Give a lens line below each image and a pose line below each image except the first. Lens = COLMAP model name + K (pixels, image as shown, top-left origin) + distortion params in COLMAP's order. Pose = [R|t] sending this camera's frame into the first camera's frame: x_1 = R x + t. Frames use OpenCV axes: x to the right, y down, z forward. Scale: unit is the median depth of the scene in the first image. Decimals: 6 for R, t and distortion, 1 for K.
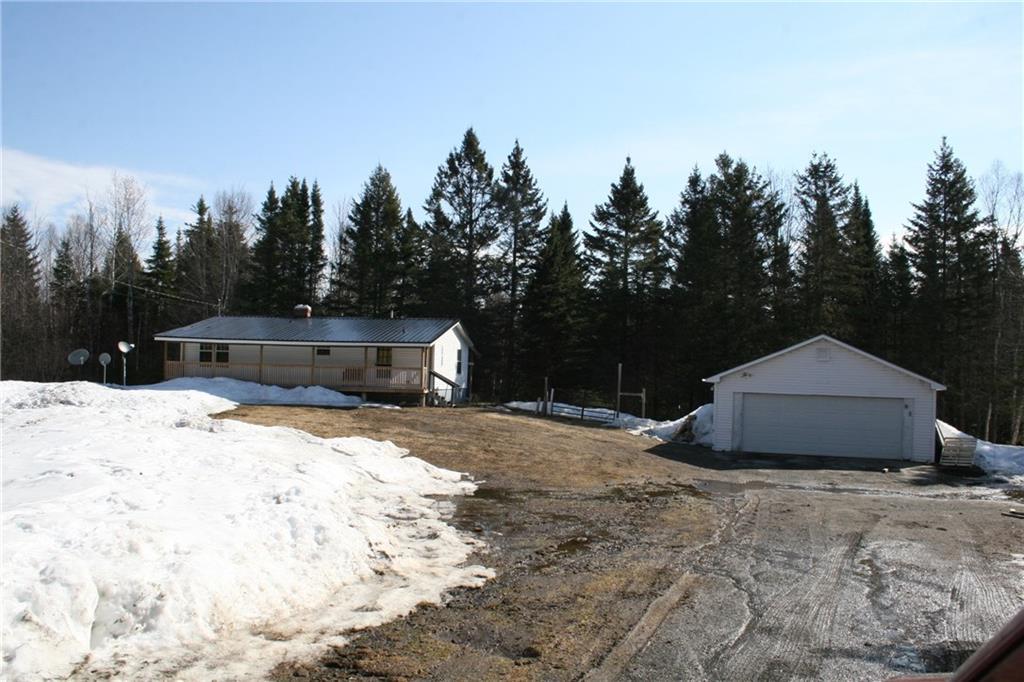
lens RADIAL K [[858.2, 0, 515.8], [0, 858.2, 341.3], [0, 0, 1]] dist [-0.106315, 0.011019]
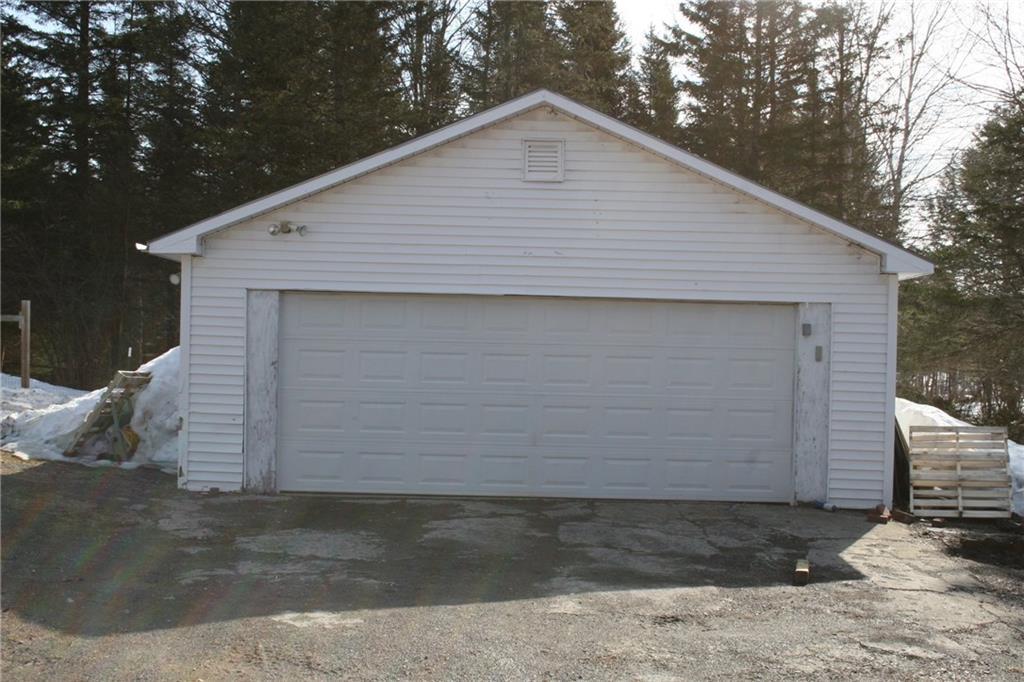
lens RADIAL K [[1245.7, 0, 511.6], [0, 1245.7, 341.8], [0, 0, 1]] dist [-0.079286, 0.000000]
pose [[0.937323, -0.013147, 0.348213, 0.192339], [-0.004978, 0.998681, 0.051106, 0.055481], [-0.348425, -0.049637, 0.936021, 0.571254]]
